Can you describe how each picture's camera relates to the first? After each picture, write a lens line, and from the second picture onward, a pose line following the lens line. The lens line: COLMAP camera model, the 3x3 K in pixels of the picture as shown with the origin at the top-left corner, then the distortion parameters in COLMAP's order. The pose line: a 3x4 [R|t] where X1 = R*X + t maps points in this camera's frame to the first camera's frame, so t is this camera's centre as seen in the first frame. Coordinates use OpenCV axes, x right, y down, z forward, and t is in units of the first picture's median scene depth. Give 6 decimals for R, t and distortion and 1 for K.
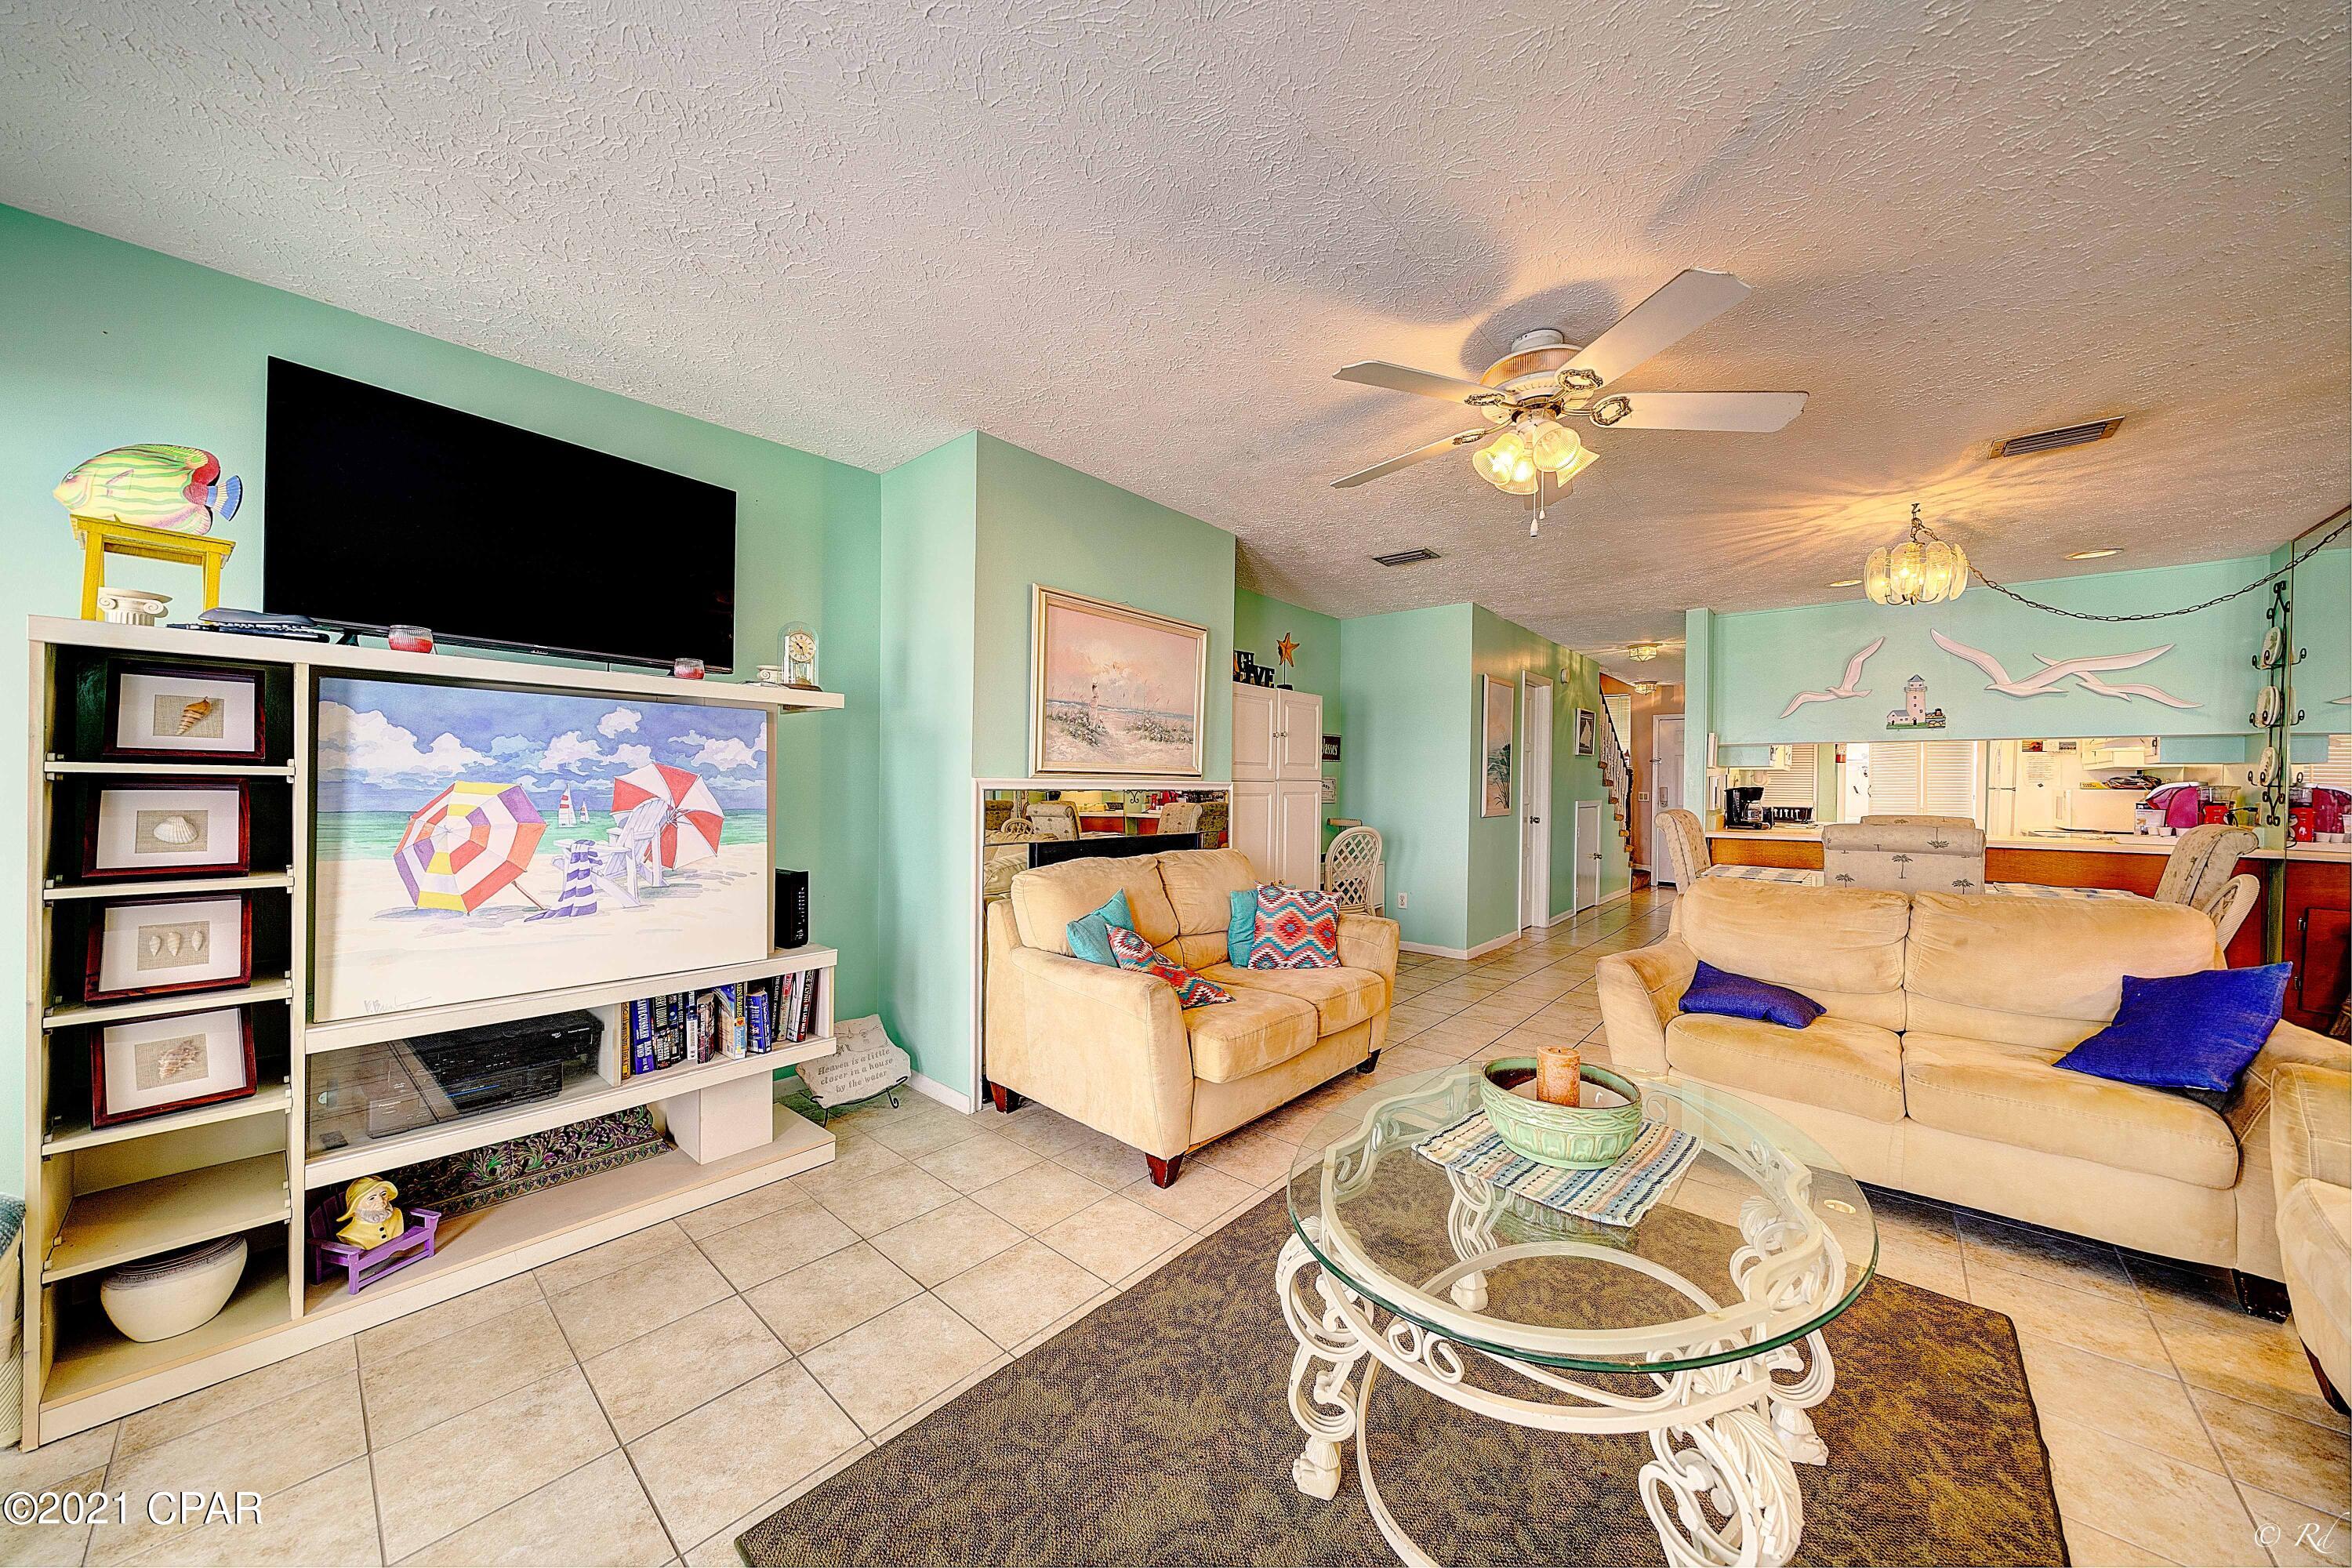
lens RADIAL K [[800.8, 0, 1174.5], [0, 800.8, 783.5], [0, 0, 1]] dist [-0.006072, -0.000315]
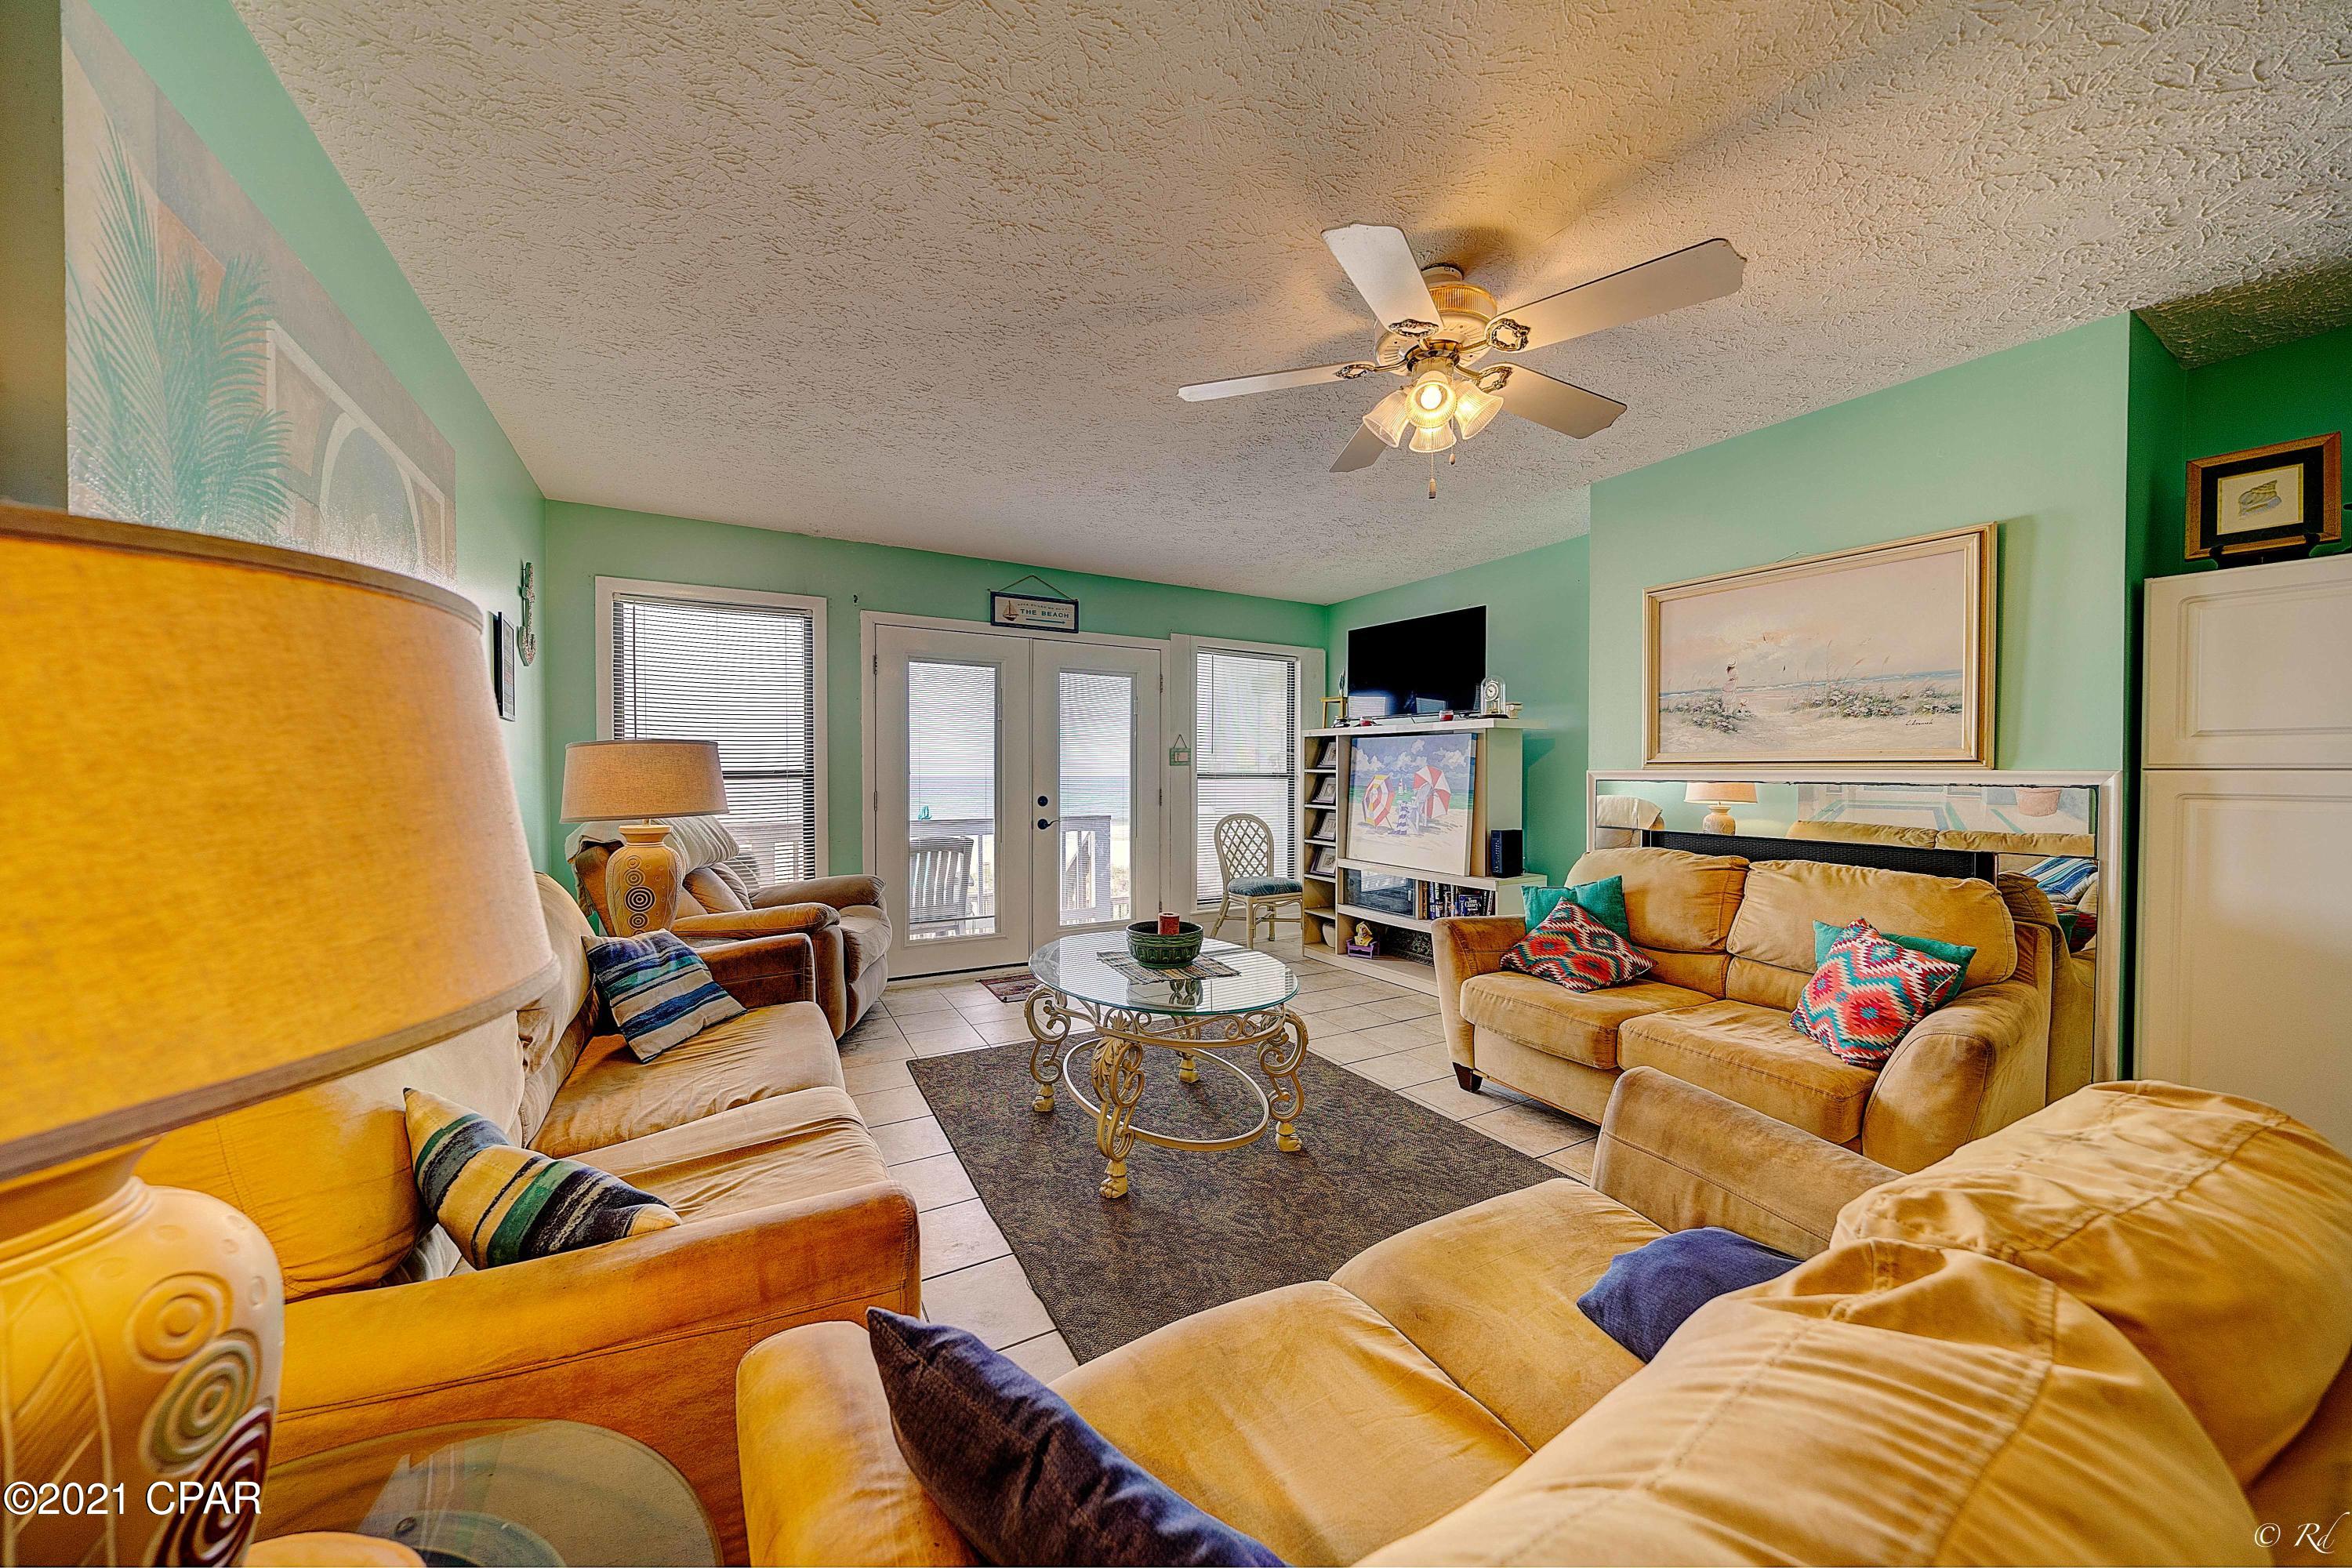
lens RADIAL K [[800.8, 0, 1174.5], [0, 800.8, 783.5], [0, 0, 1]] dist [-0.006072, -0.000315]
pose [[-0.328269, 0.002848, -0.944580, 0.957903], [-0.005937, 0.999969, 0.005078, 0.009304], [0.944566, 0.007274, -0.328242, 0.696531]]
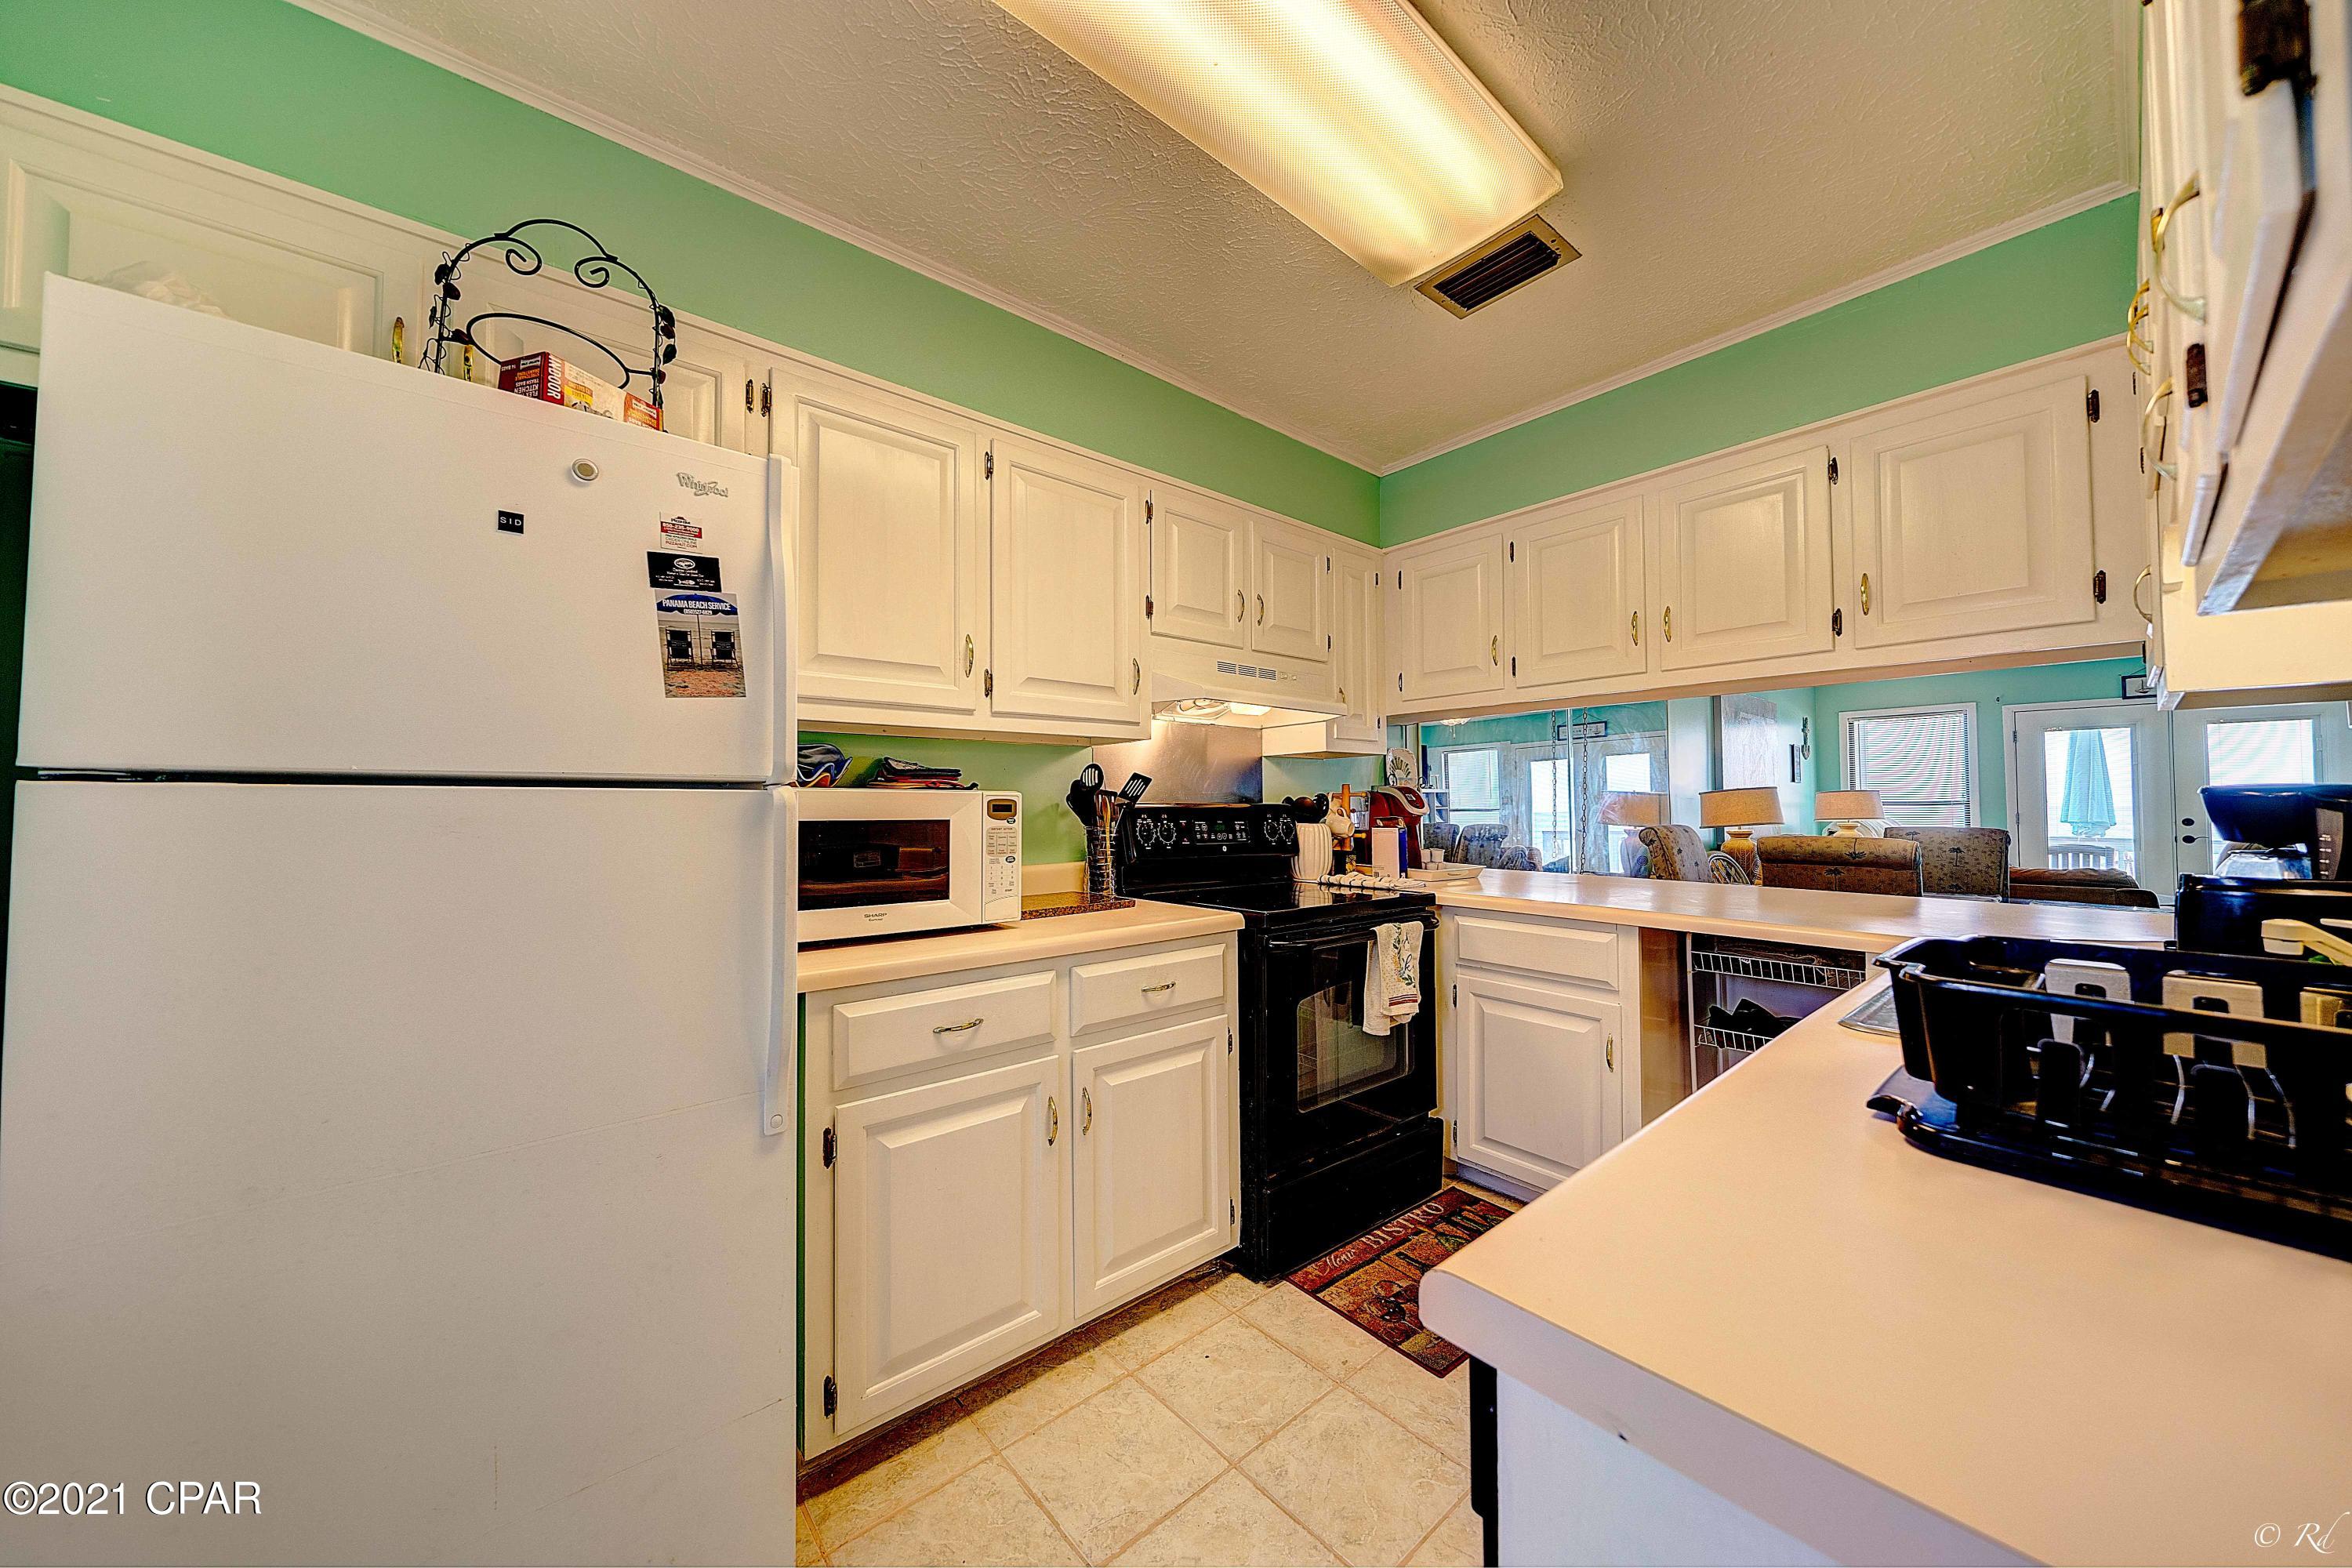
lens RADIAL K [[800.8, 0, 1174.5], [0, 800.8, 783.5], [0, 0, 1]] dist [-0.006072, -0.000315]
pose [[-0.987917, -0.001320, 0.154977, 1.810711], [-0.004799, 0.999745, -0.022071, 0.010502], [-0.154908, -0.022548, -0.987672, 2.299940]]
